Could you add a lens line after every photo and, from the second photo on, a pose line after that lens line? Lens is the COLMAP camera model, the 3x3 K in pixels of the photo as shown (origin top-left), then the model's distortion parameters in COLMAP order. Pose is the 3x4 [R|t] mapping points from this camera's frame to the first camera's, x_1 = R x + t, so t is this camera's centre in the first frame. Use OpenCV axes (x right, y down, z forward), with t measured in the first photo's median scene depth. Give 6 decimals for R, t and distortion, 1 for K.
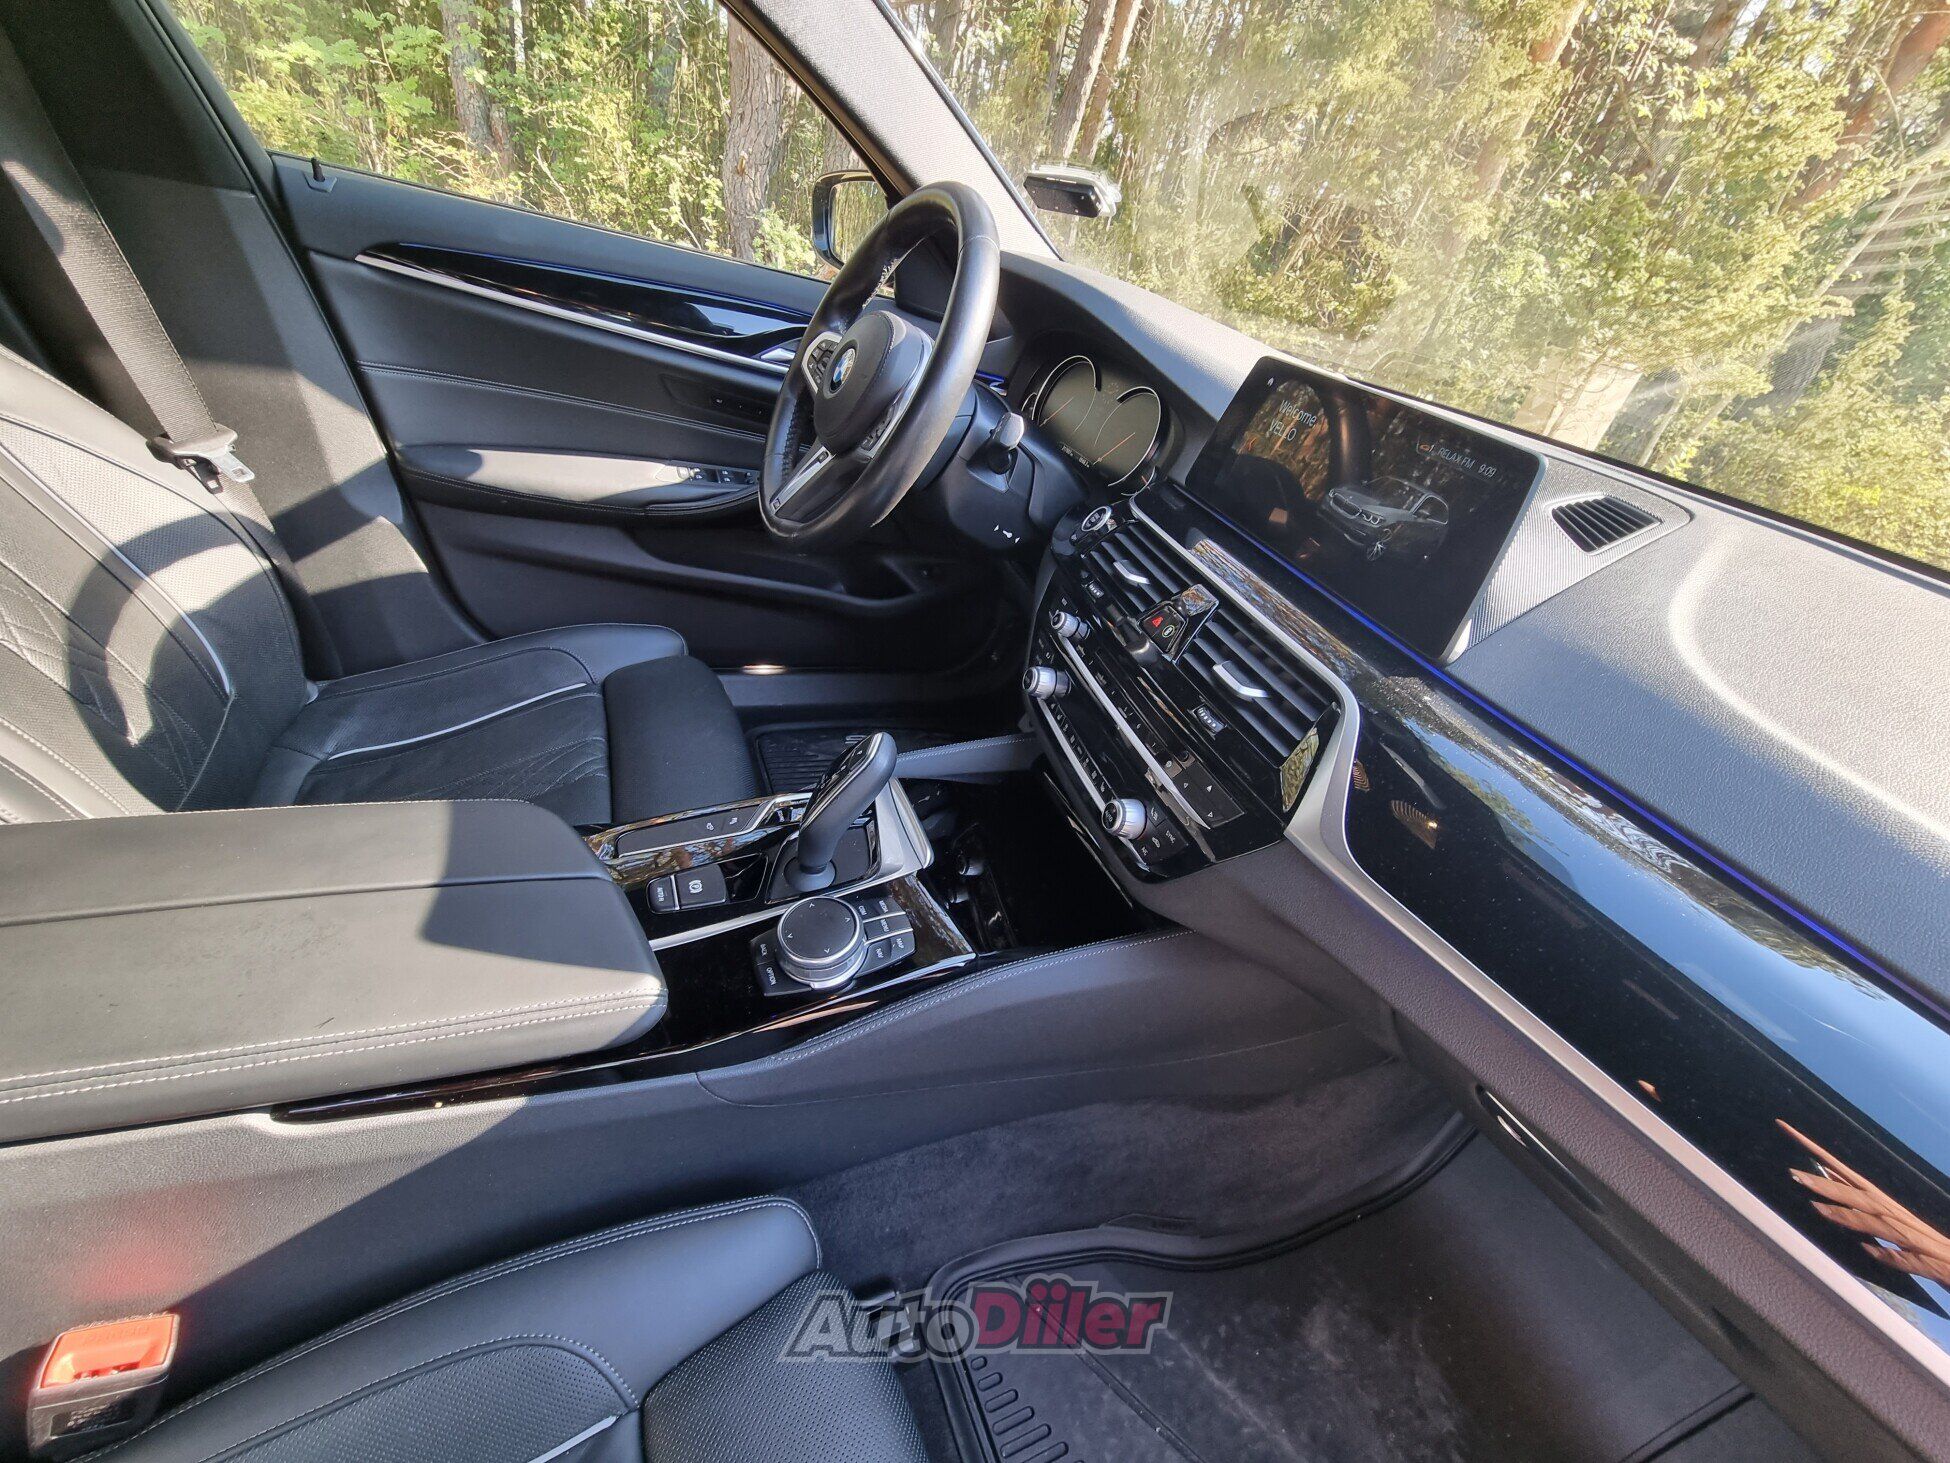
lens RADIAL K [[800.9, 0, 975.0], [0, 800.9, 731.5], [0, 0, 1]] dist [0.001077, -0.000226]
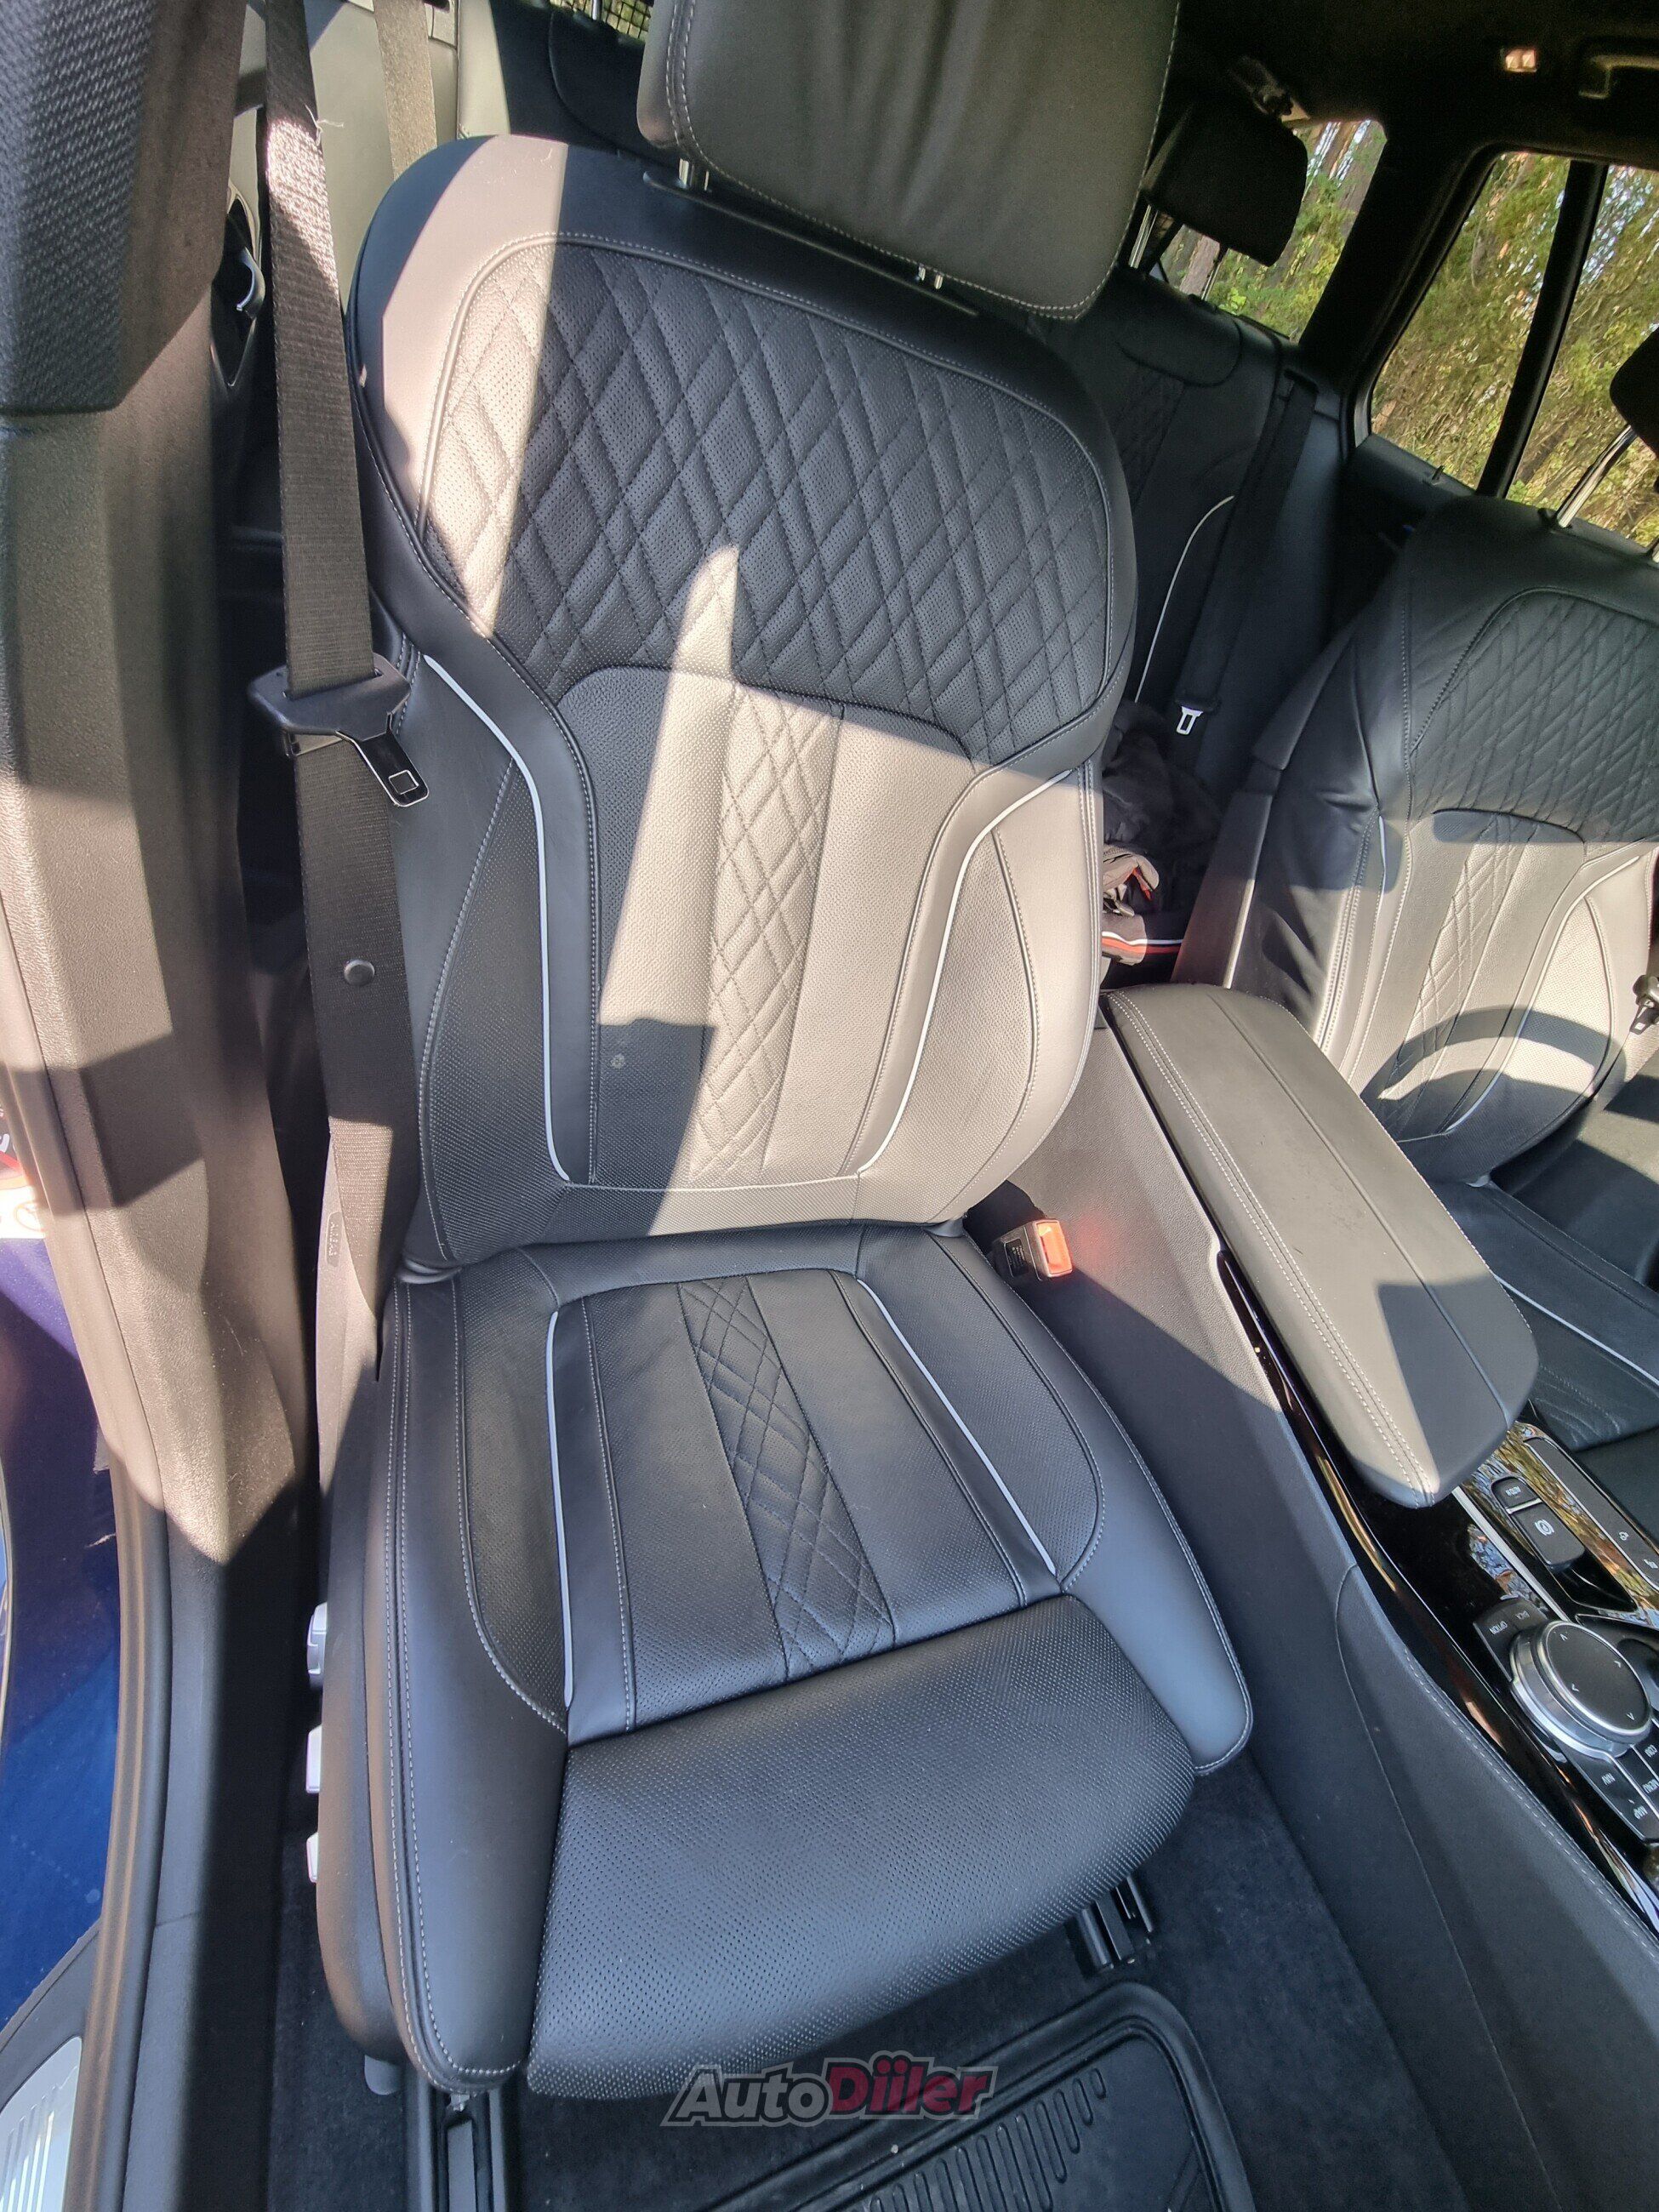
lens RADIAL K [[908.5, 0, 829.5], [0, 908.5, 1106.0], [0, 0, 1]] dist [0.001077, -0.000226]
pose [[-0.034093, 0.570919, -0.820299, 0.237837], [-0.777294, 0.500775, 0.380839, 0.202009], [0.628214, 0.650597, 0.426699, -0.214911]]
